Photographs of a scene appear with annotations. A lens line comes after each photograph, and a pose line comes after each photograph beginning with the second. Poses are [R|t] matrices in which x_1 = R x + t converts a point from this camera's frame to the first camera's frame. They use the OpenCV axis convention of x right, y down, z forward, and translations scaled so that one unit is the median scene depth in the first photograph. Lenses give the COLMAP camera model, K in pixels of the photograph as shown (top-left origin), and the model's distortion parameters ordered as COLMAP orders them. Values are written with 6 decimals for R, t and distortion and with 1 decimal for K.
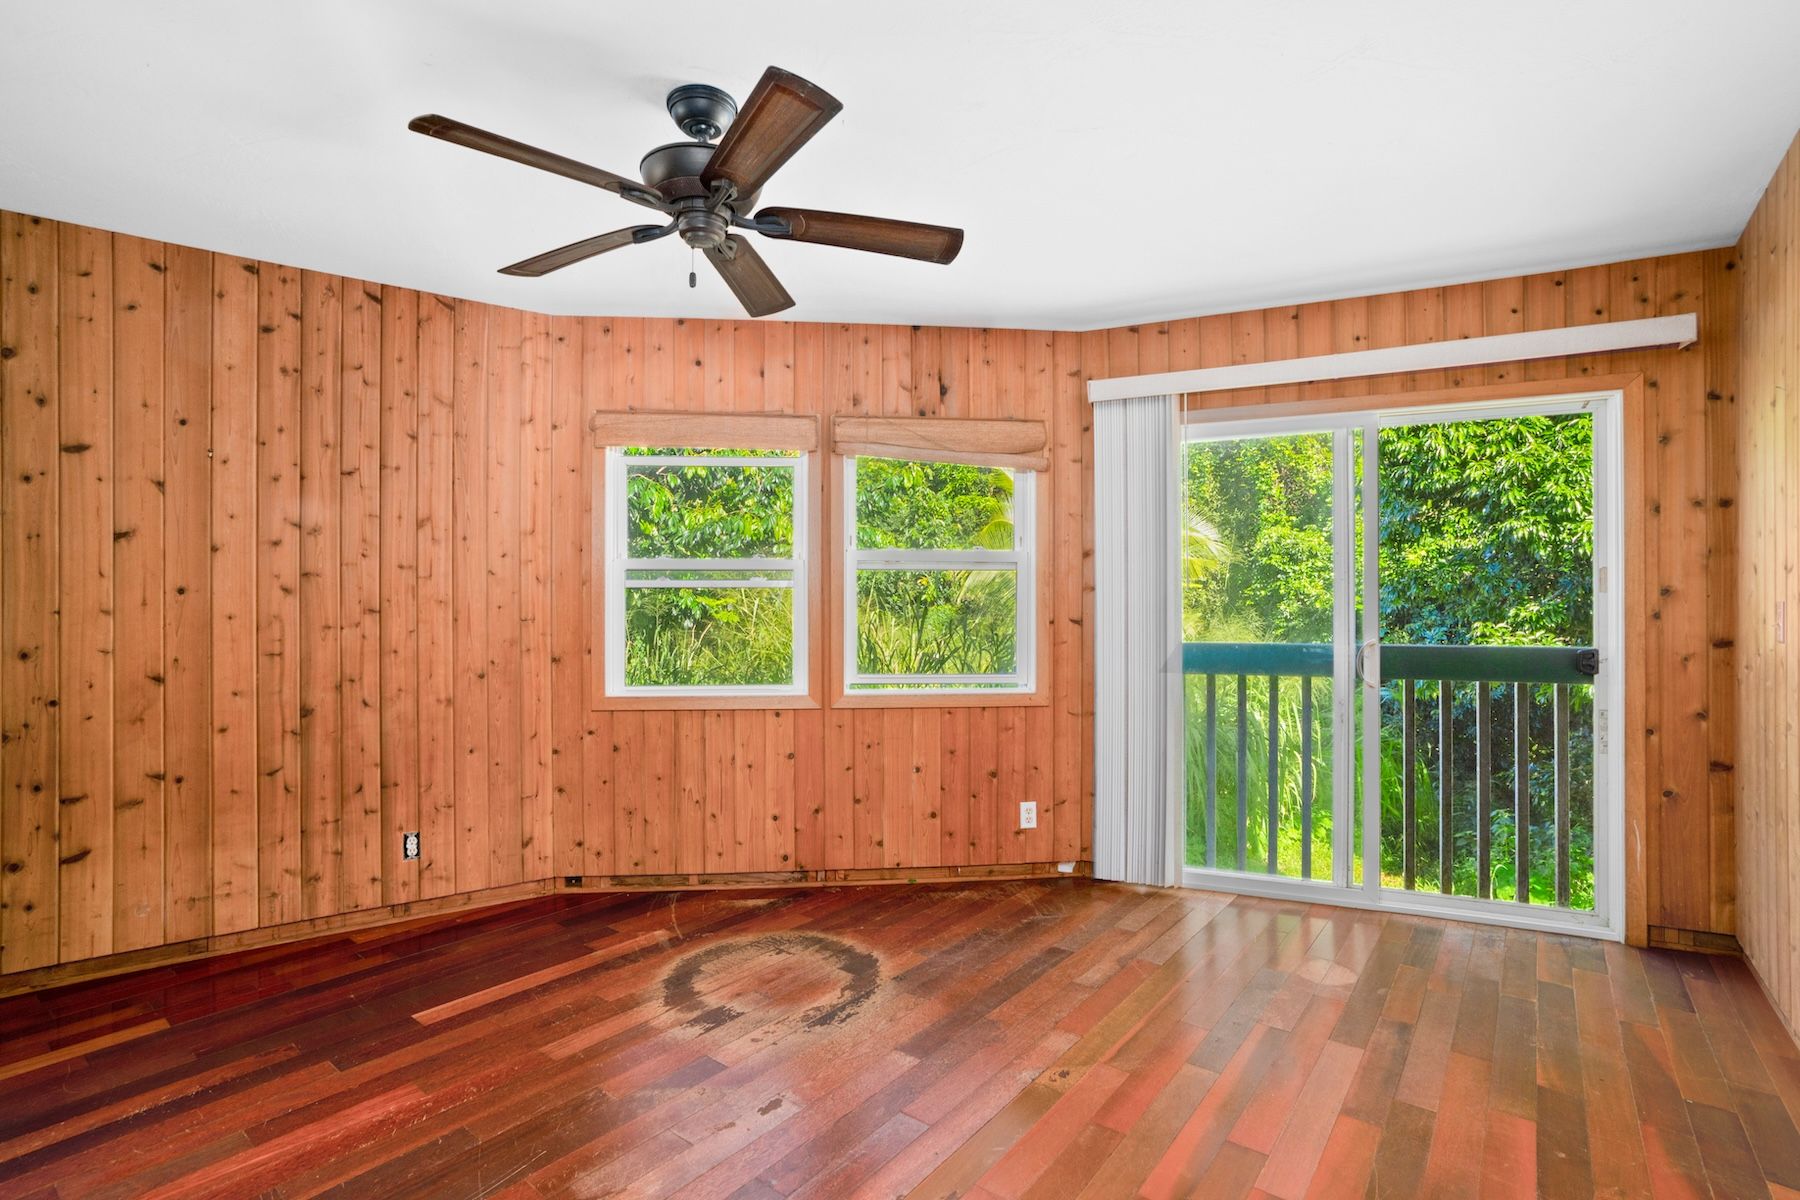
lens RADIAL K [[856.8, 0, 896.8], [0, 856.8, 614.2], [0, 0, 1]] dist [-0.064542, 0.031375]
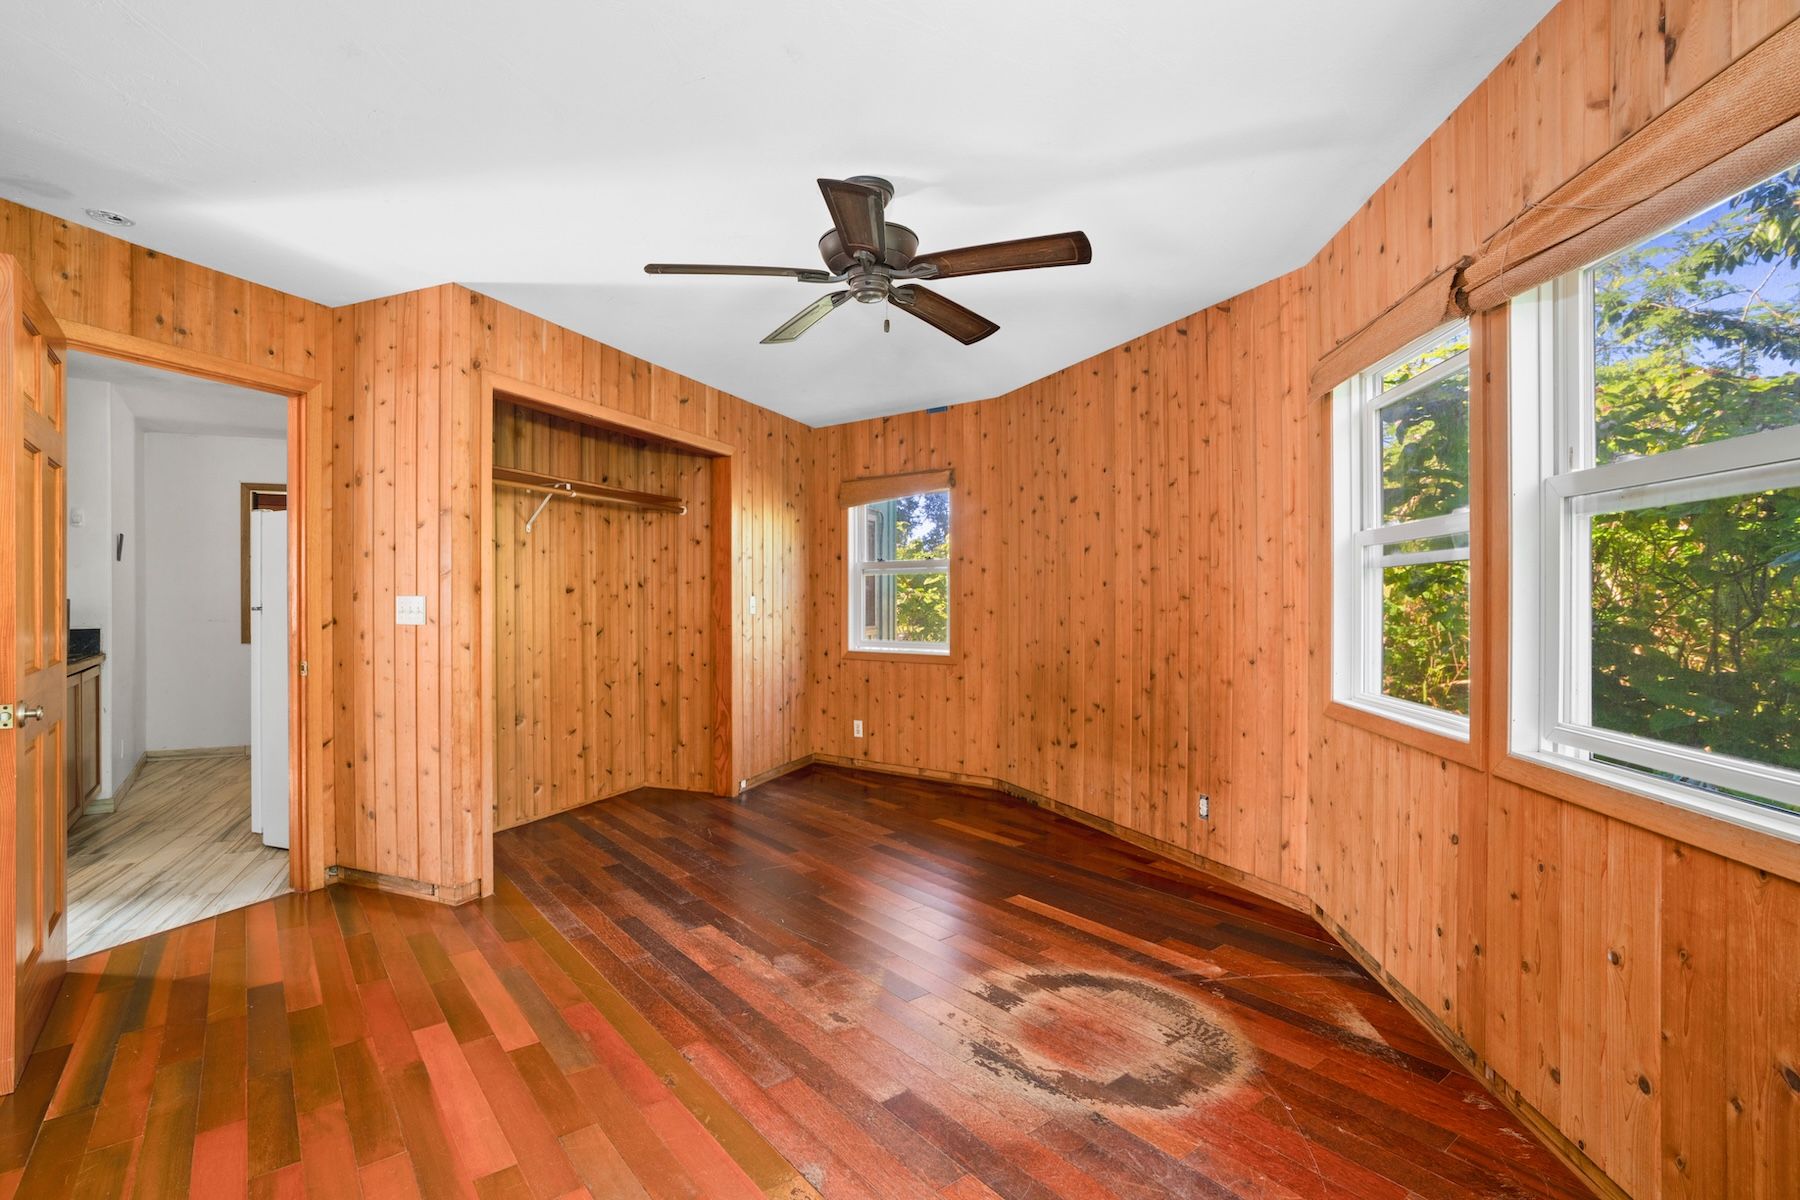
lens RADIAL K [[892.2, 0, 897.9], [0, 892.2, 604.3], [0, 0, 1]] dist [-0.069017, 0.034240]
pose [[-0.269420, 0.009204, -0.962979, 0.687700], [-0.000549, 0.999953, 0.009711, -0.006024], [0.963023, 0.003145, -0.269402, 0.955378]]
